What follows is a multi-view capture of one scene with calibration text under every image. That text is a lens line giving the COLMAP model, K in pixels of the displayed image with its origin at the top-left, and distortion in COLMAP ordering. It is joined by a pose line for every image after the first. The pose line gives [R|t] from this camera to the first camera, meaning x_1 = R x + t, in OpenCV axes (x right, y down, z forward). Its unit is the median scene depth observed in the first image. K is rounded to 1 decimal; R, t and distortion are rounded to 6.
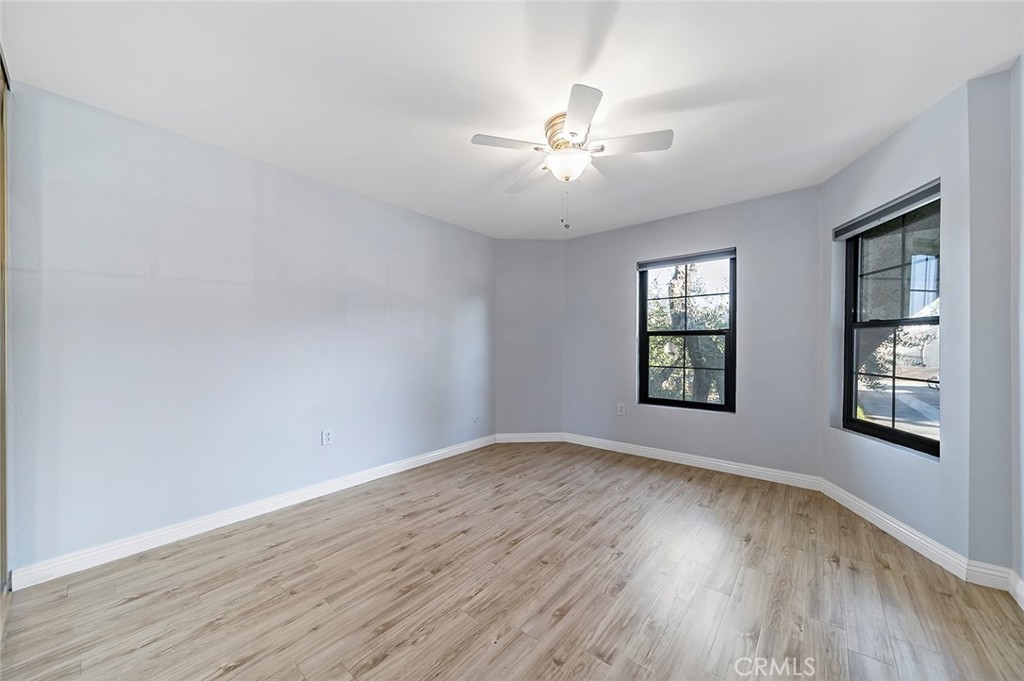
lens RADIAL K [[360.6, 0, 512.3], [0, 360.6, 345.7], [0, 0, 1]] dist [-0.000110, -0.000244]
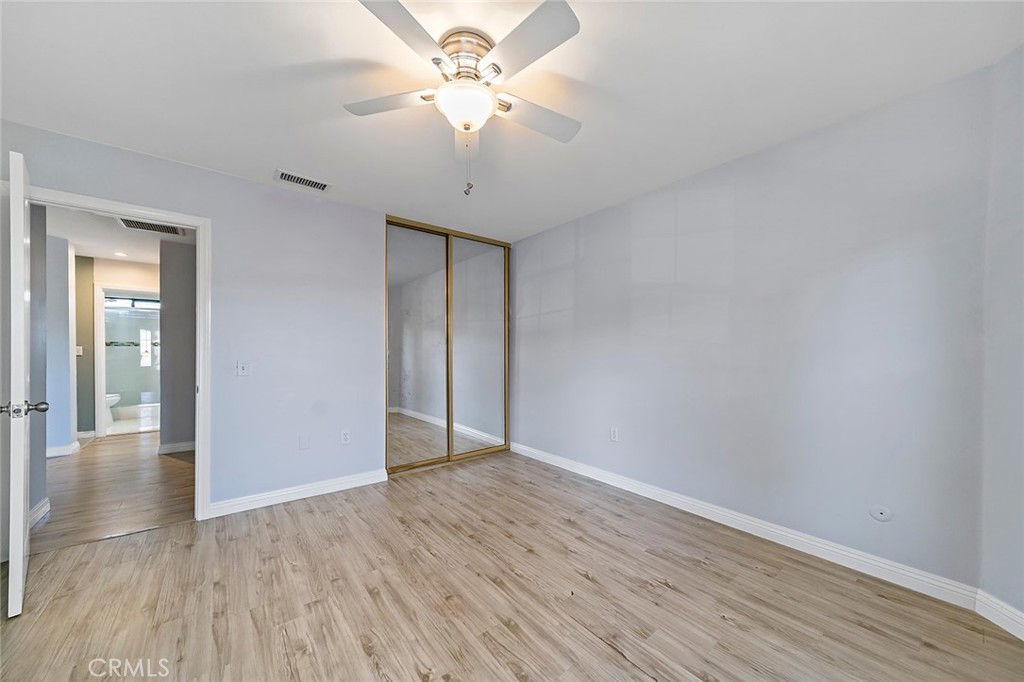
lens RADIAL K [[360.6, 0, 512.3], [0, 360.6, 346.2], [0, 0, 1]] dist [-0.000110, -0.000244]
pose [[-0.183559, -0.008033, -0.982976, 0.789026], [-0.007001, 0.999952, -0.006865, -0.009115], [0.982984, 0.005621, -0.183606, 1.105260]]
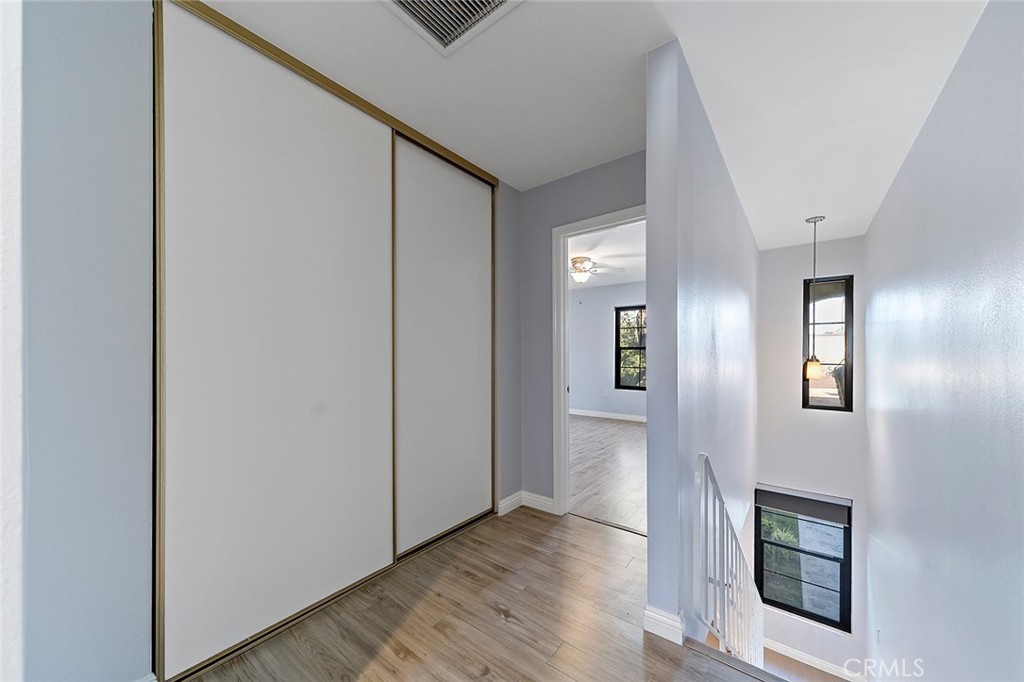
lens RADIAL K [[373.7, 0, 519.3], [0, 373.7, 341.1], [0, 0, 1]] dist [0.000293, -0.000068]
pose [[0.998374, 0.011175, 0.055896, -0.337081], [-0.008955, 0.999167, -0.039824, 0.010279], [-0.056295, 0.039259, 0.997642, -1.242867]]
